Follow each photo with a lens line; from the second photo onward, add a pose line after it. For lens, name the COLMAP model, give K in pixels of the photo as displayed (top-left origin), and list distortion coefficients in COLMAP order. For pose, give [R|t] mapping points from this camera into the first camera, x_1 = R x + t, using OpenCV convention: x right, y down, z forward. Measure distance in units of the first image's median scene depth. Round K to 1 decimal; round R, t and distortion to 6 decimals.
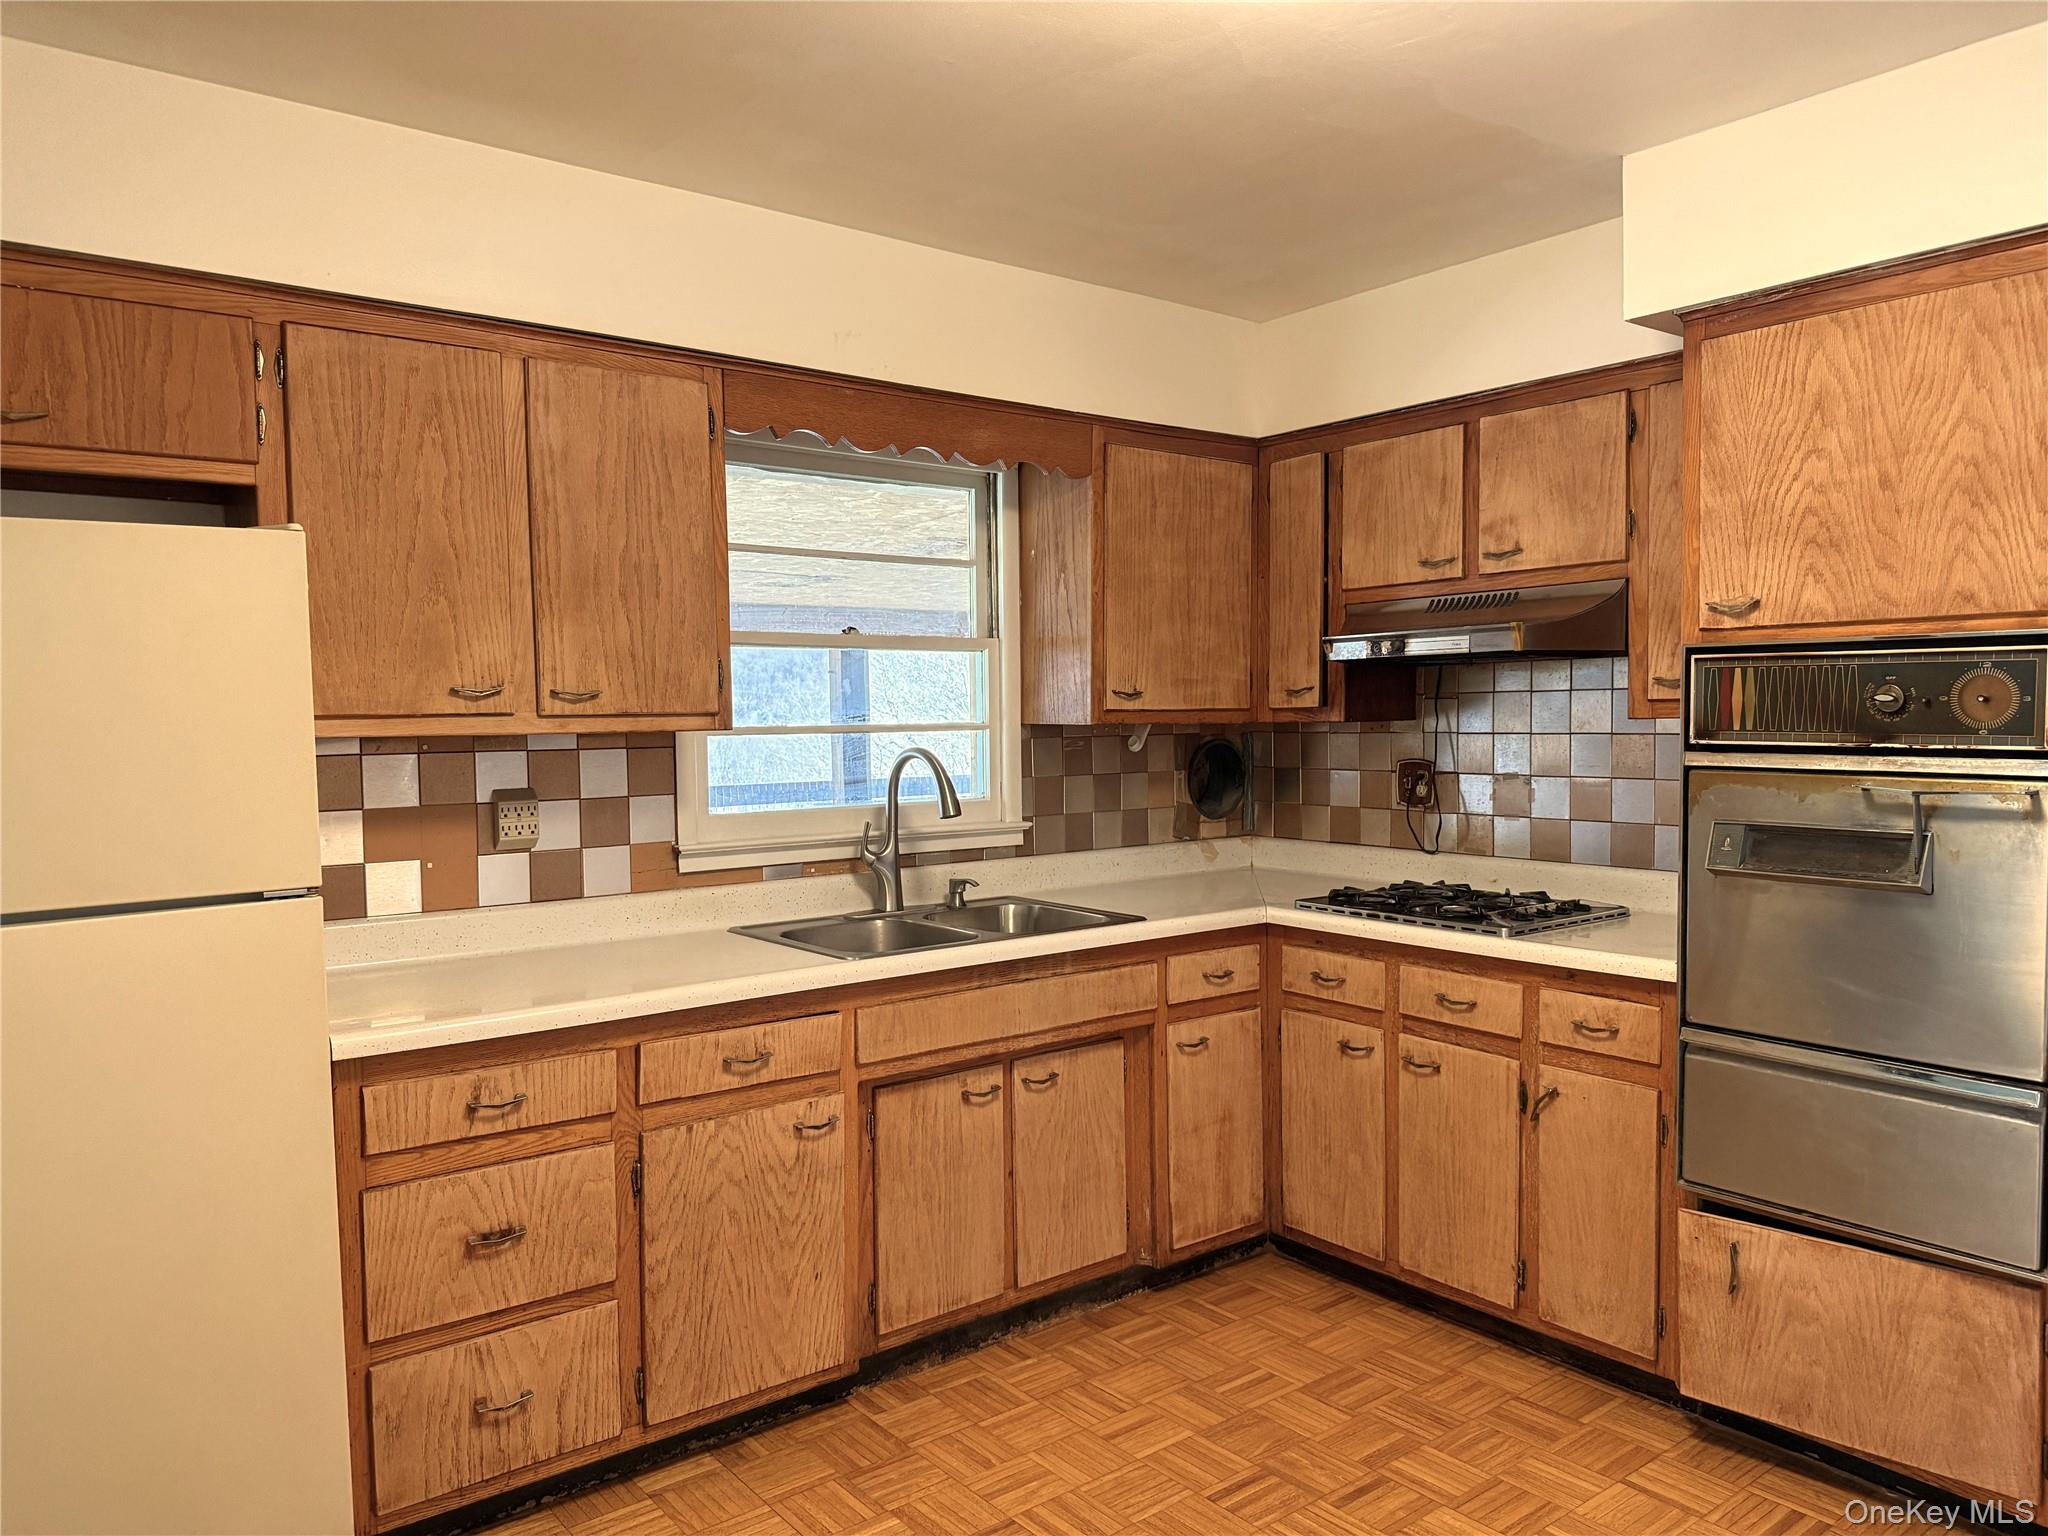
lens RADIAL K [[1443.2, 0, 1027.2], [0, 1443.2, 770.7], [0, 0, 1]] dist [0.056258, -0.067159]
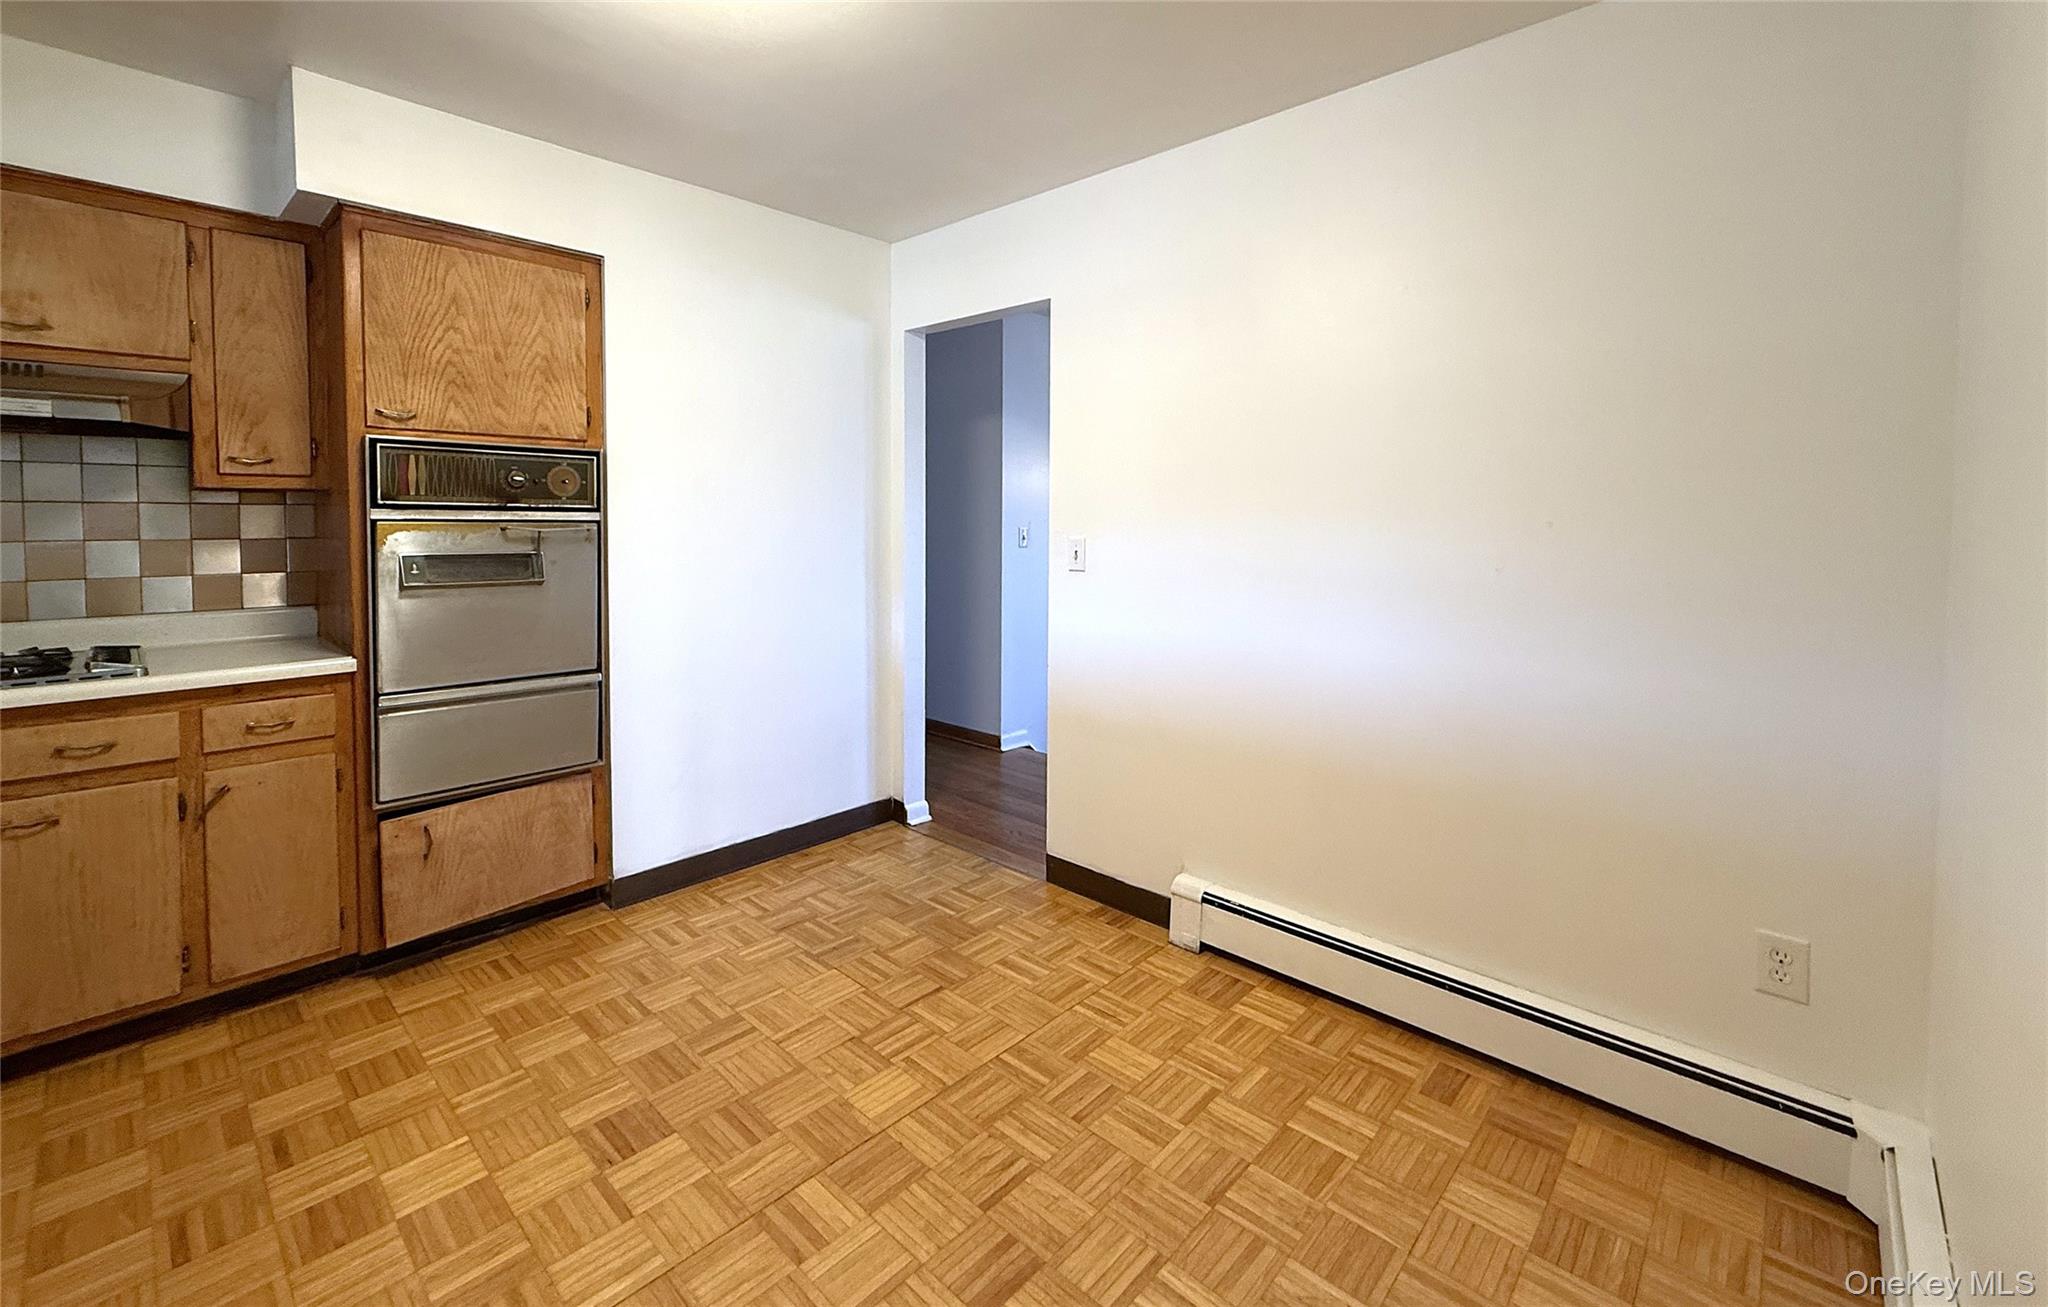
lens RADIAL K [[846.6, 0, 1005.6], [0, 846.6, 549.2], [0, 0, 1]] dist [0.006855, -0.001441]
pose [[-0.139759, -0.021708, 0.989948, -0.498759], [0.041140, 0.998769, 0.027709, 0.030844], [-0.989331, 0.044599, -0.138694, 0.512290]]
